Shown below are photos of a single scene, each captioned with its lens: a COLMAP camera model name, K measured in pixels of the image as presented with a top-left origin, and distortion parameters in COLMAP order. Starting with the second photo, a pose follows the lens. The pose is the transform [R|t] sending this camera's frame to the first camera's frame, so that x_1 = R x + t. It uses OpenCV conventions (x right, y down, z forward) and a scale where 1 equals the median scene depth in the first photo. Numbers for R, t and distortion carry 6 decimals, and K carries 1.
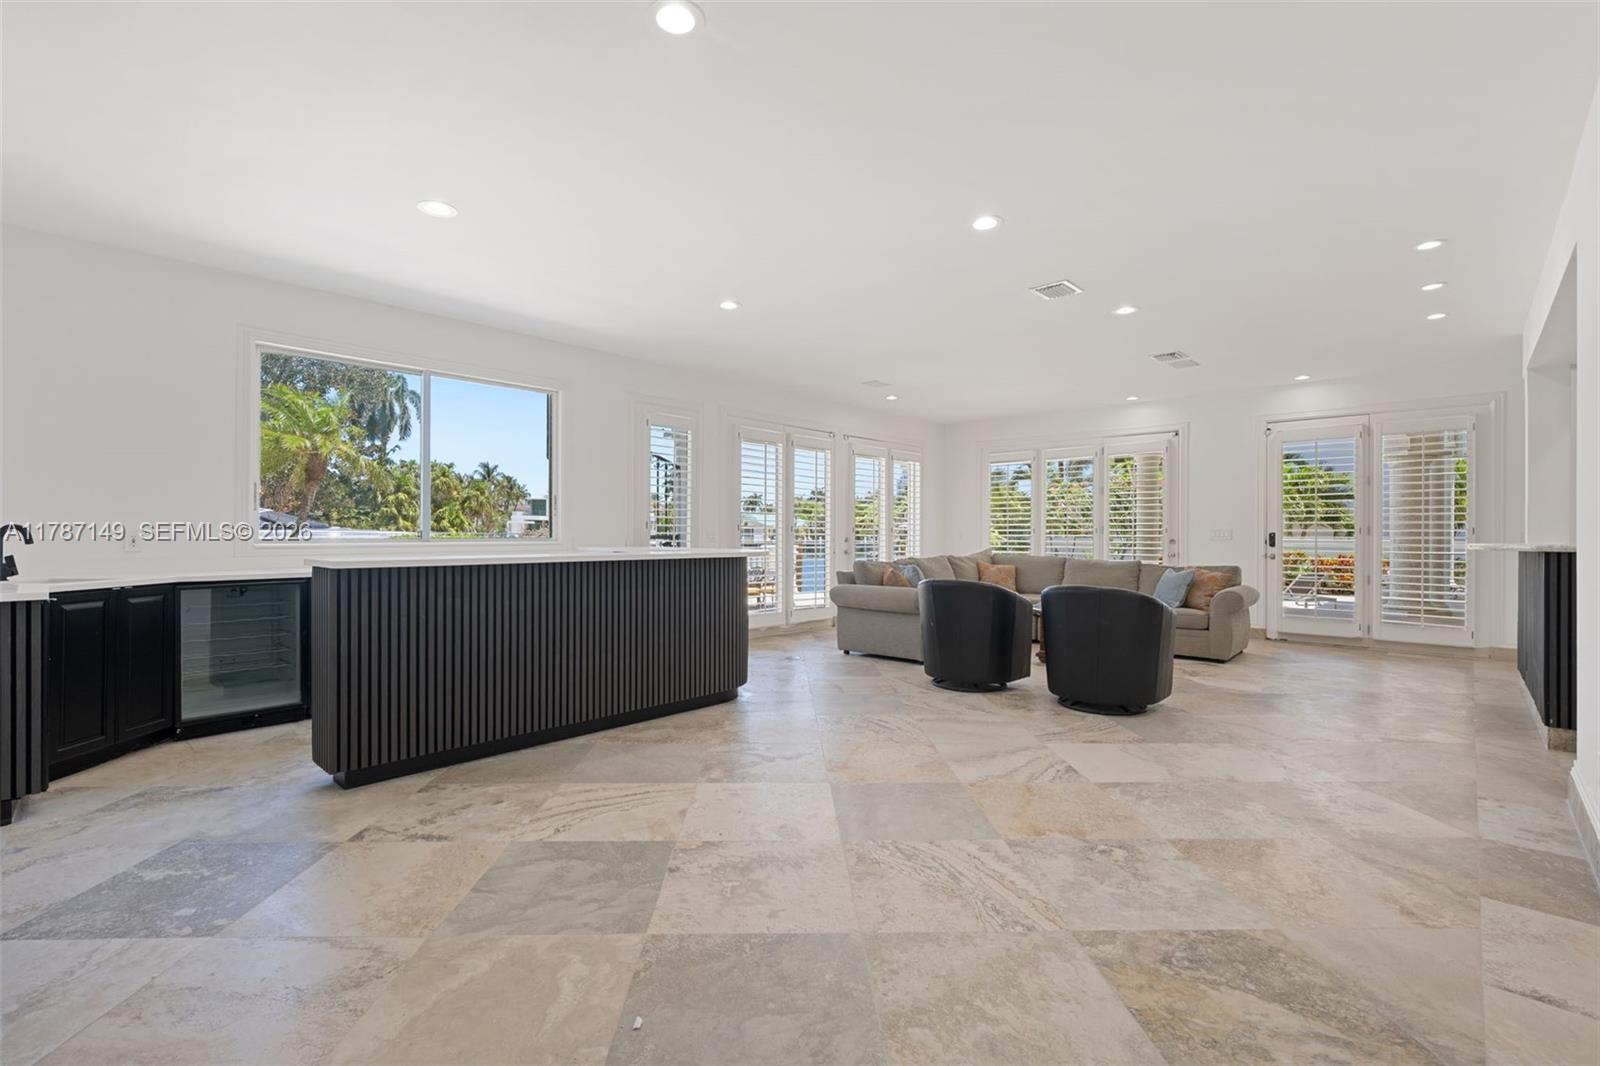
lens RADIAL K [[705.8, 0, 797.9], [0, 705.8, 529.9], [0, 0, 1]] dist [-0.001662, -0.000286]
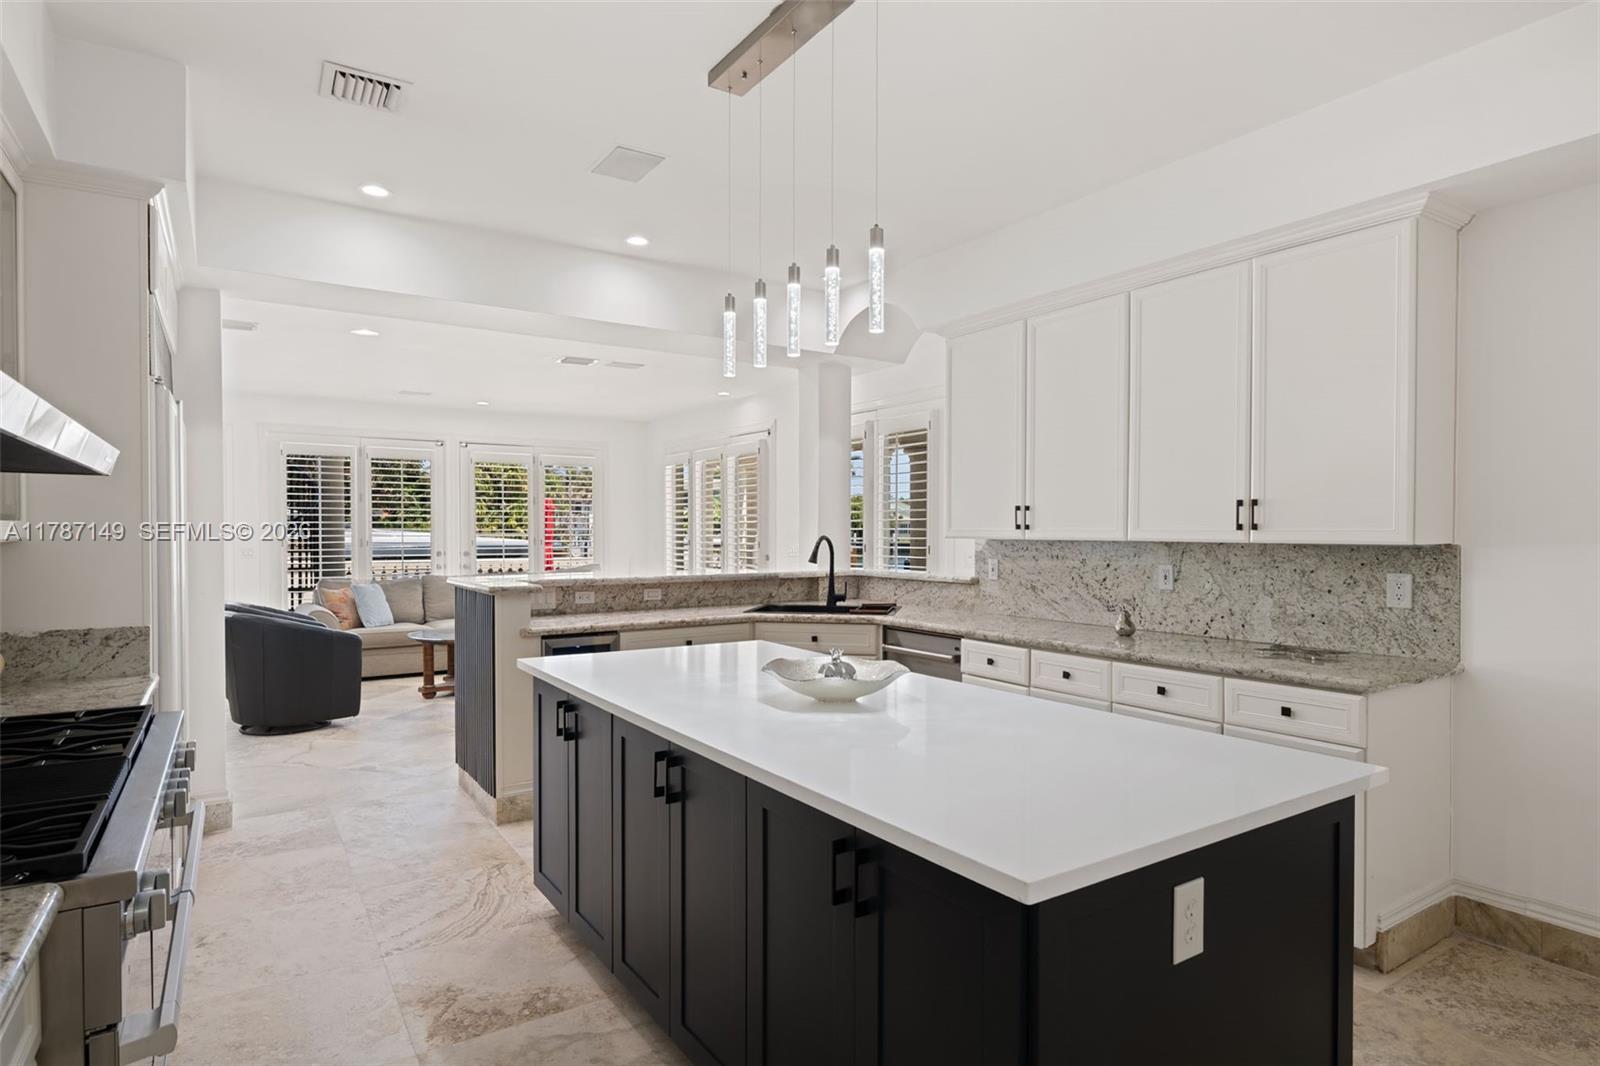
lens RADIAL K [[879.2, 0, 800.0], [0, 879.2, 533.0], [0, 0, 1]] dist [-0.000644, 0.000580]
pose [[0.972791, -0.003433, -0.231660, 1.450646], [0.005669, 0.999944, 0.008986, -0.040369], [0.231616, -0.010055, 0.972755, -0.071344]]
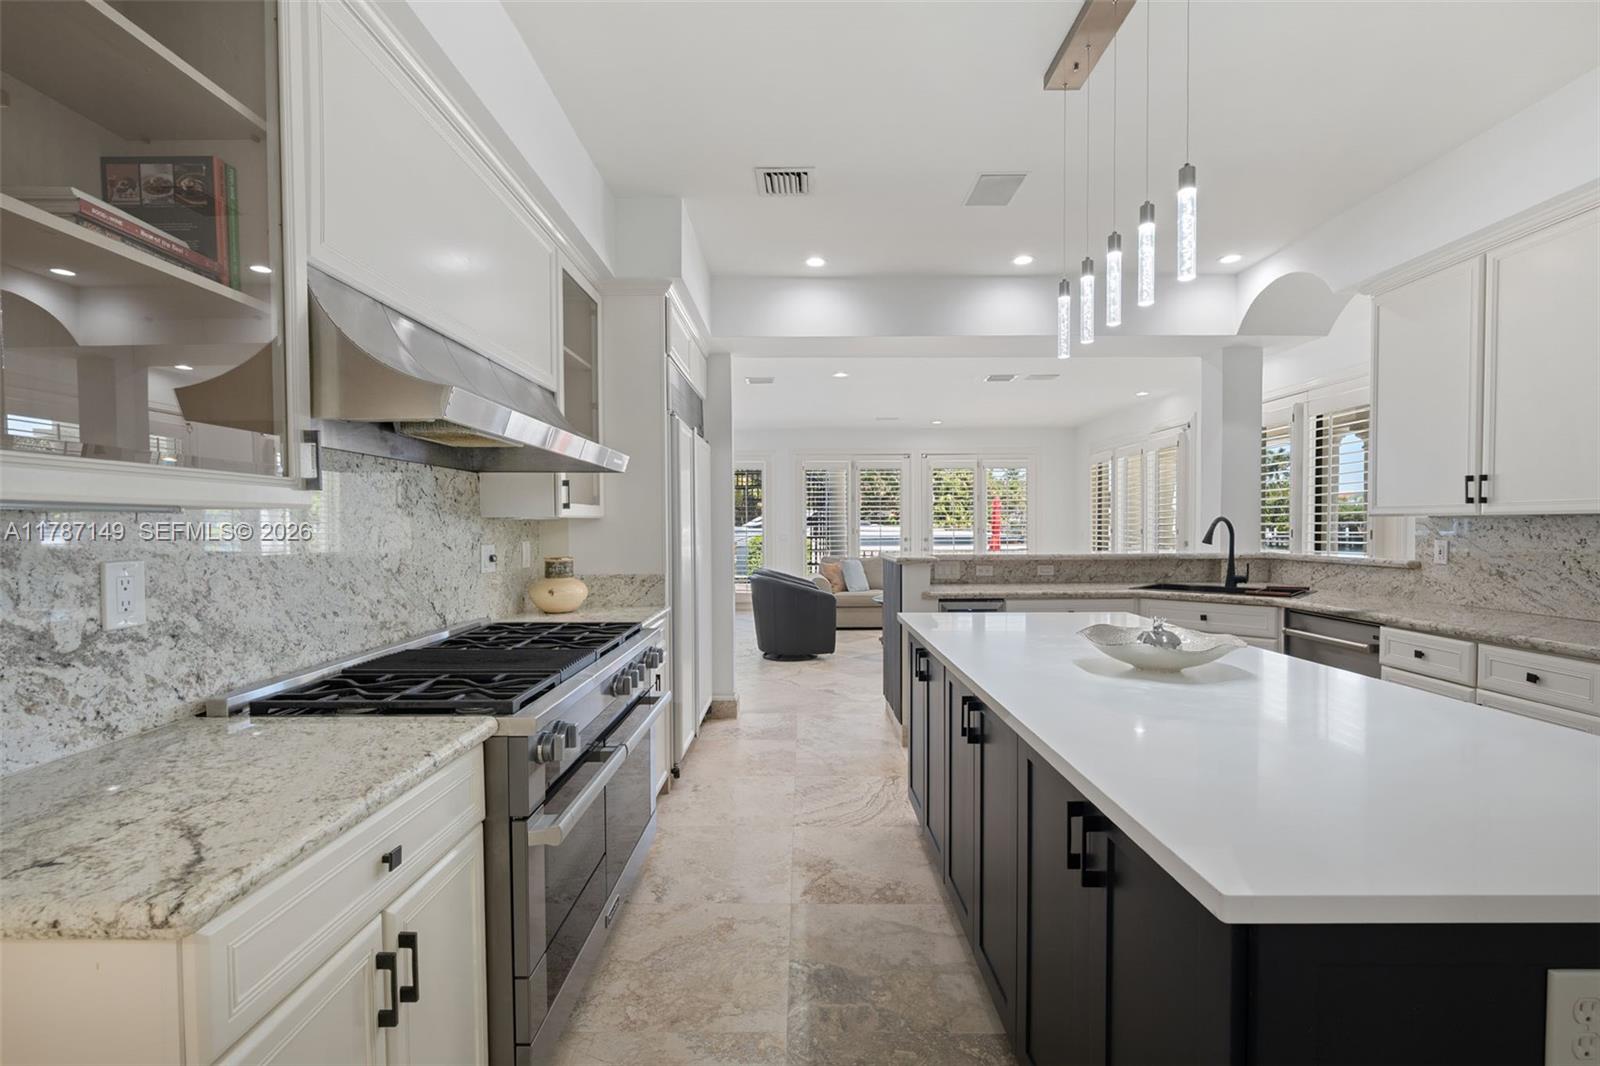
lens RADIAL K [[702.4, 0, 798.6], [0, 702.4, 536.4], [0, 0, 1]] dist [0.000951, 0.000501]
pose [[0.685469, 0.001992, -0.728099, 1.504087], [0.012656, 0.999813, 0.014650, -0.022577], [0.727992, -0.019257, 0.685315, 0.008533]]
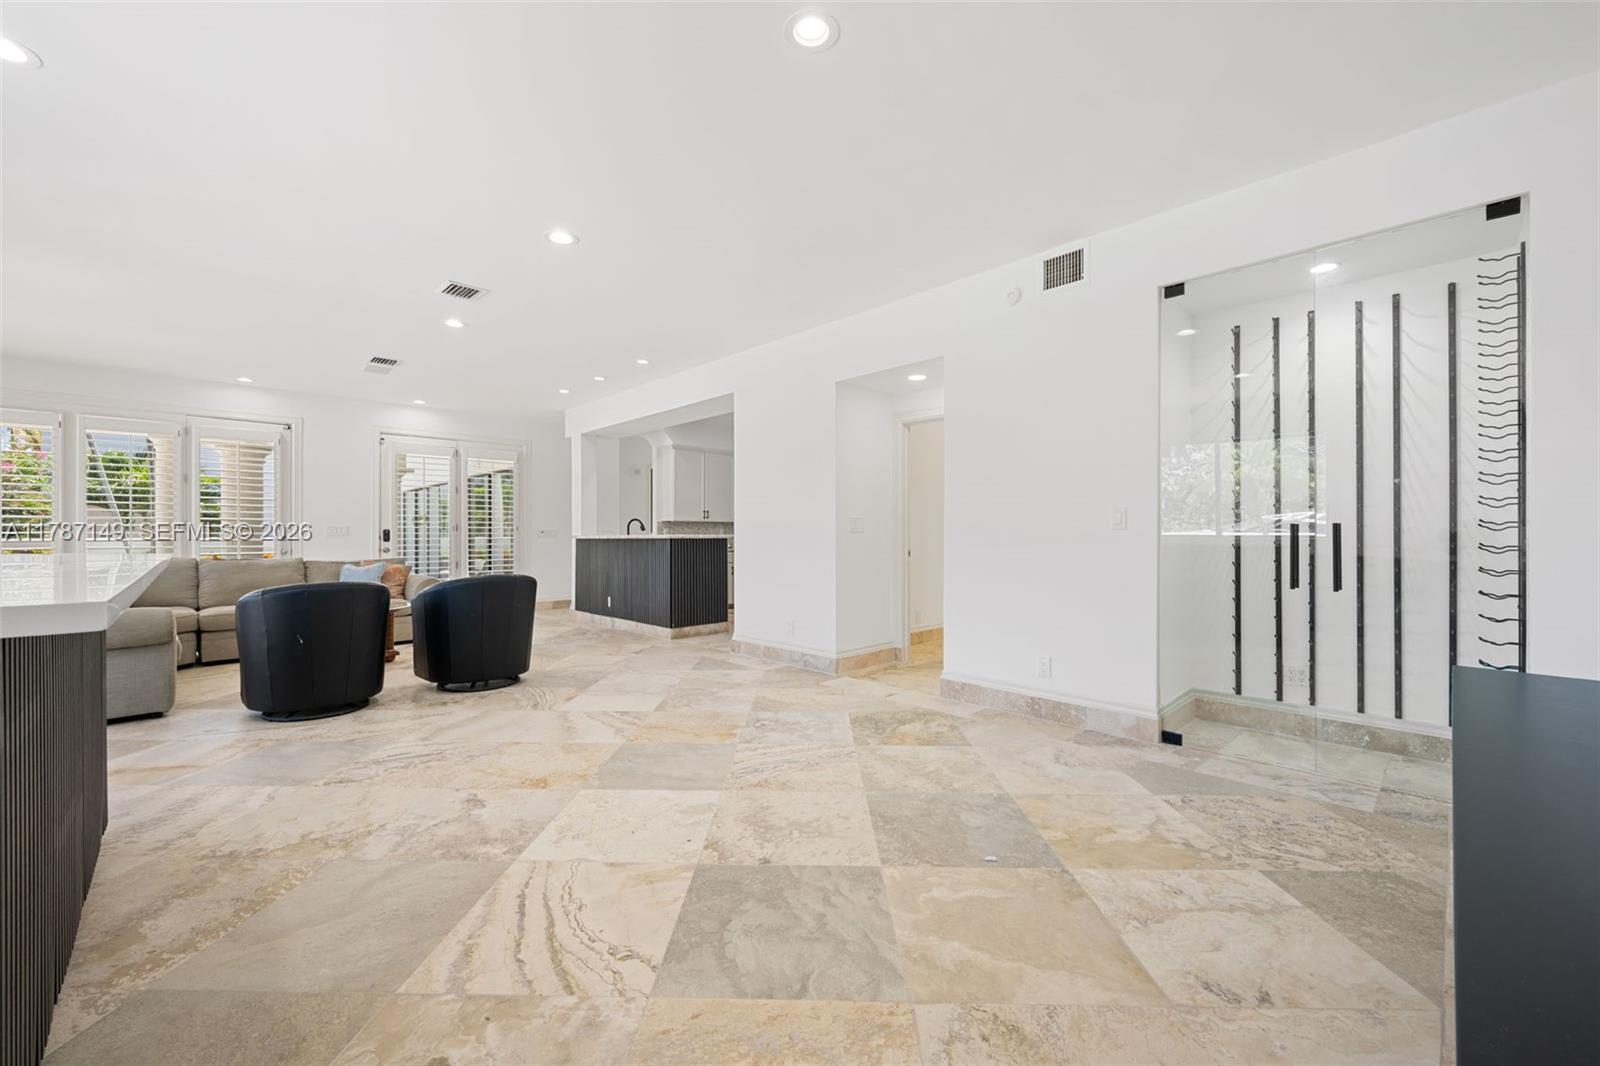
lens RADIAL K [[635.9, 0, 790.8], [0, 635.9, 532.6], [0, 0, 1]] dist [-0.001096, -0.000176]
pose [[0.054755, 0.000740, 0.998500, -0.529110], [-0.003076, 0.999995, -0.000572, 0.012321], [-0.998495, -0.003040, 0.054757, 0.458704]]
